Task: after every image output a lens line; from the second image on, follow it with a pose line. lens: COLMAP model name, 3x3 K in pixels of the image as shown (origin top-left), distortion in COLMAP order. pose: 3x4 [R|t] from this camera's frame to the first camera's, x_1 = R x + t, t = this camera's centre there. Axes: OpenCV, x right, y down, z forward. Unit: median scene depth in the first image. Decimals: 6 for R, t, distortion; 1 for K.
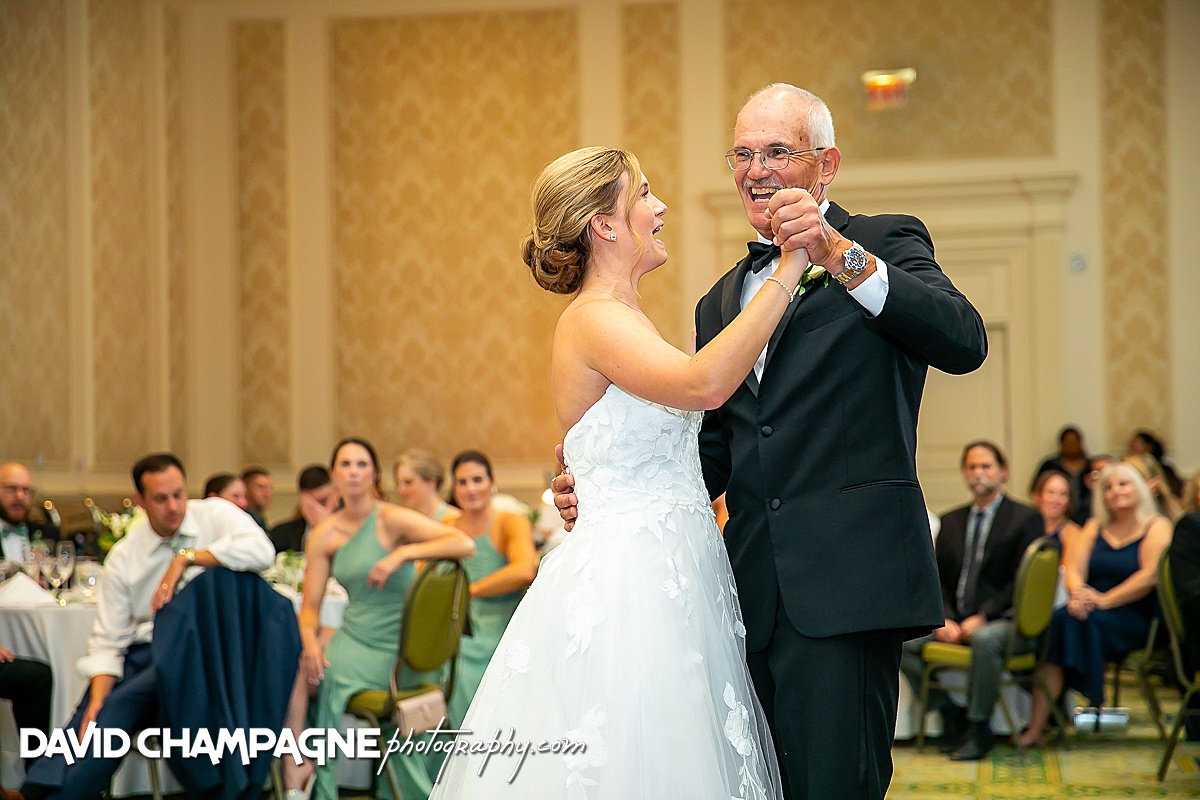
lens RADIAL K [[2223.1, 0, 595.4], [0, 2223.1, 420.6], [0, 0, 1]] dist [0.219969, 0.000000]
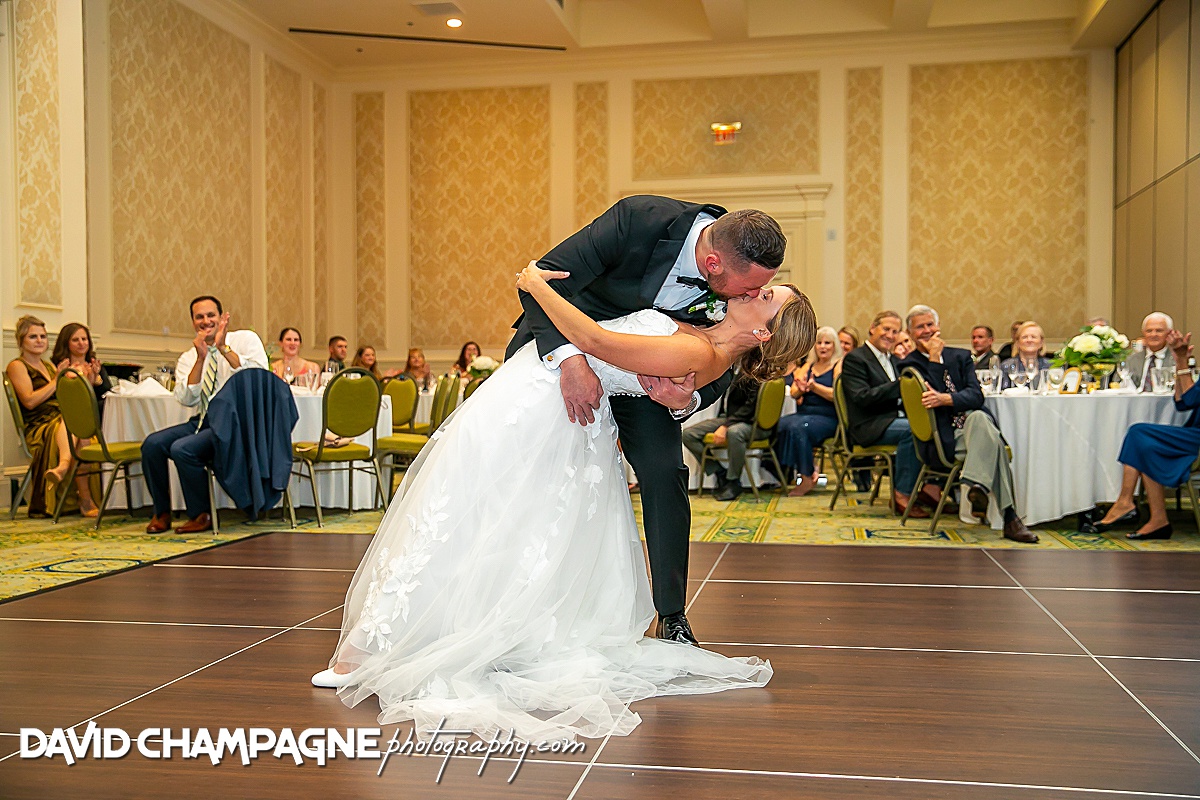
lens RADIAL K [[1204.1, 0, 596.3], [0, 1204.1, 409.4], [0, 0, 1]] dist [0.023238, 0.000000]
pose [[0.999899, 0.012844, -0.006030, 0.037491], [-0.012519, 0.998615, 0.051092, 0.019238], [0.006678, -0.051012, 0.998676, 0.051123]]
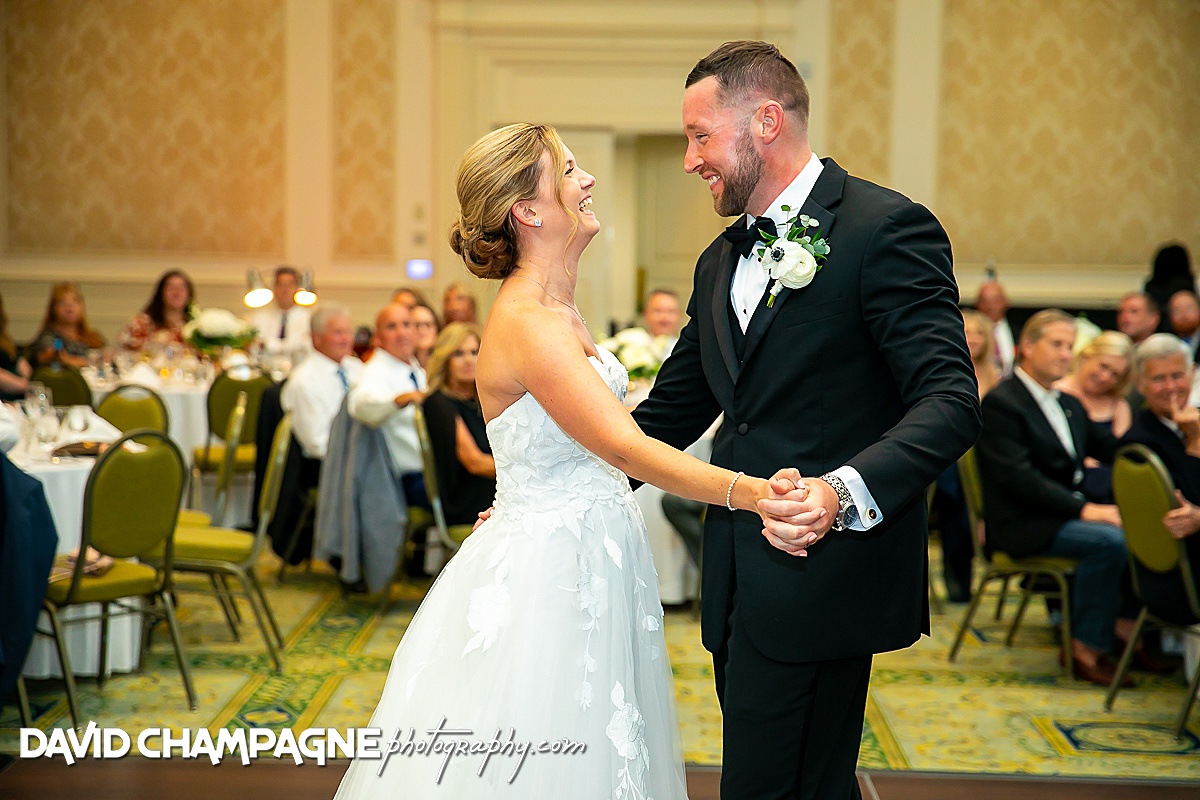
lens RADIAL K [[2223.1, 0, 592.2], [0, 2223.1, 409.7], [0, 0, 1]] dist [0.219969, 0.000000]
pose [[0.986915, 0.020310, 0.159956, -0.026625], [-0.036920, 0.994144, 0.101561, -0.018441], [-0.156957, -0.106138, 0.981886, 0.045406]]
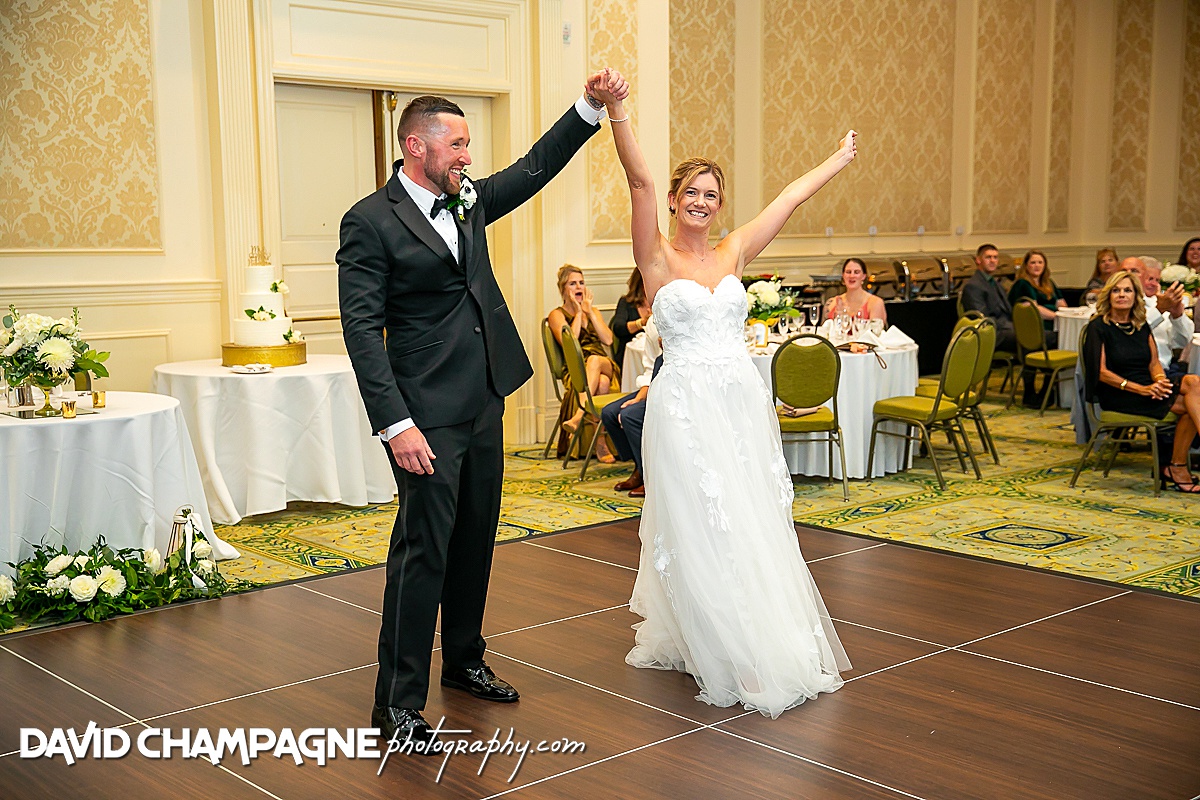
lens RADIAL K [[1458.3, 0, 589.8], [0, 1458.3, 401.0], [0, 0, 1]] dist [0.096321, 0.000000]
pose [[0.785986, 0.078139, -0.613287, 0.171157], [0.019443, 0.988366, 0.150847, -0.019517], [0.617939, -0.130487, 0.775322, 0.058970]]
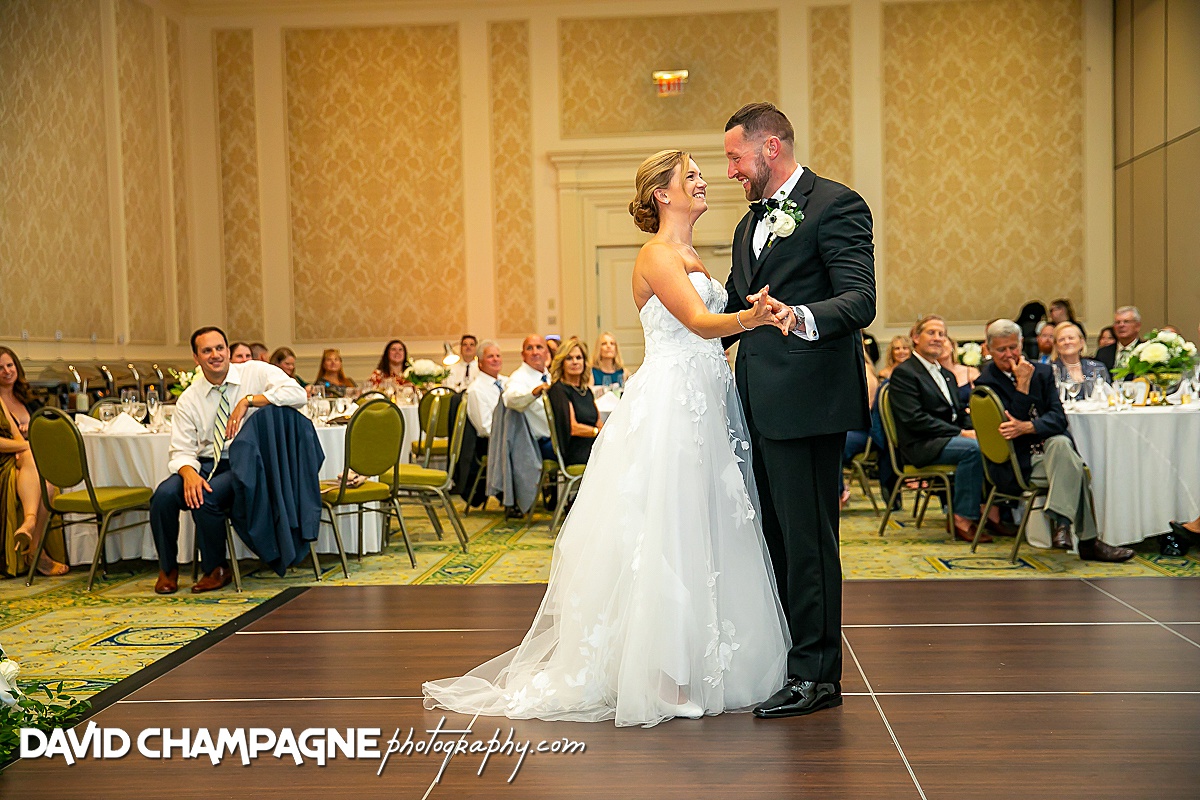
lens RADIAL K [[1502.3, 0, 598.1], [0, 1502.3, 415.9], [0, 0, 1]] dist [0.080319, 0.000000]
pose [[0.994448, -0.013416, 0.104372, -0.023508], [0.006174, 0.997570, 0.069403, 0.002084], [-0.105049, -0.068374, 0.992114, 0.000369]]
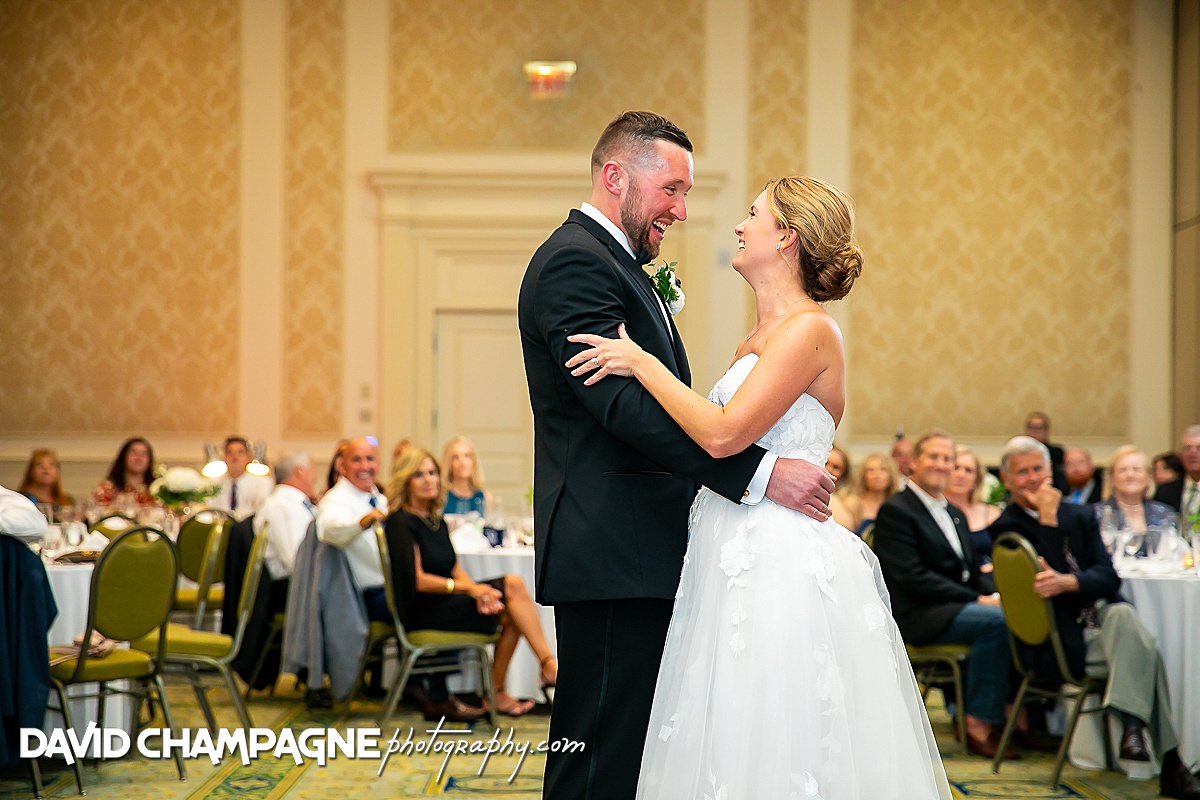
lens RADIAL K [[2223.1, 0, 596.1], [0, 2223.1, 419.6], [0, 0, 1]] dist [0.219969, 0.000000]
pose [[0.981447, 0.026373, 0.189909, -0.037772], [-0.028010, 0.999590, 0.005943, 0.000816], [-0.189674, -0.011152, 0.981784, -0.009901]]
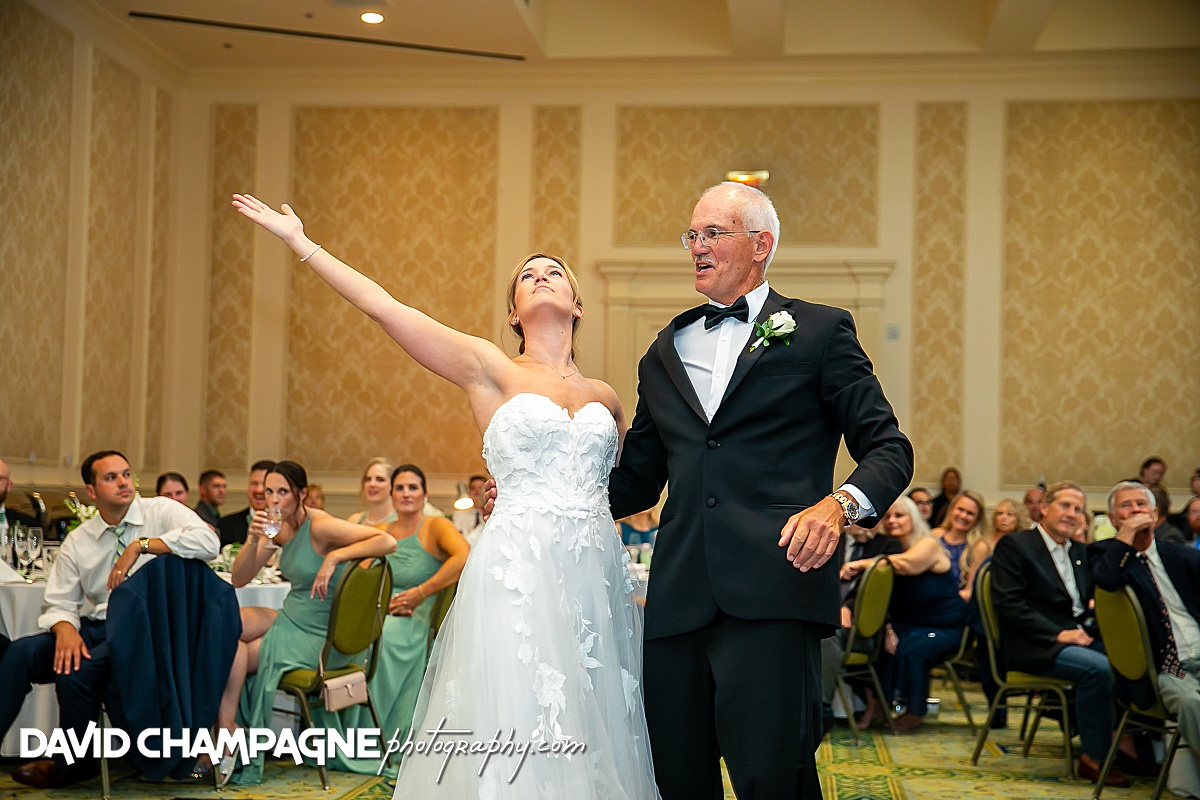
lens RADIAL K [[1734.4, 0, 596.4], [0, 1734.4, 417.8], [0, 0, 1]] dist [0.131355, 0.000000]
pose [[0.997408, 0.041234, 0.058974, -0.003795], [-0.040186, 0.999014, -0.018855, 0.001857], [-0.059693, 0.016436, 0.998081, 0.045529]]
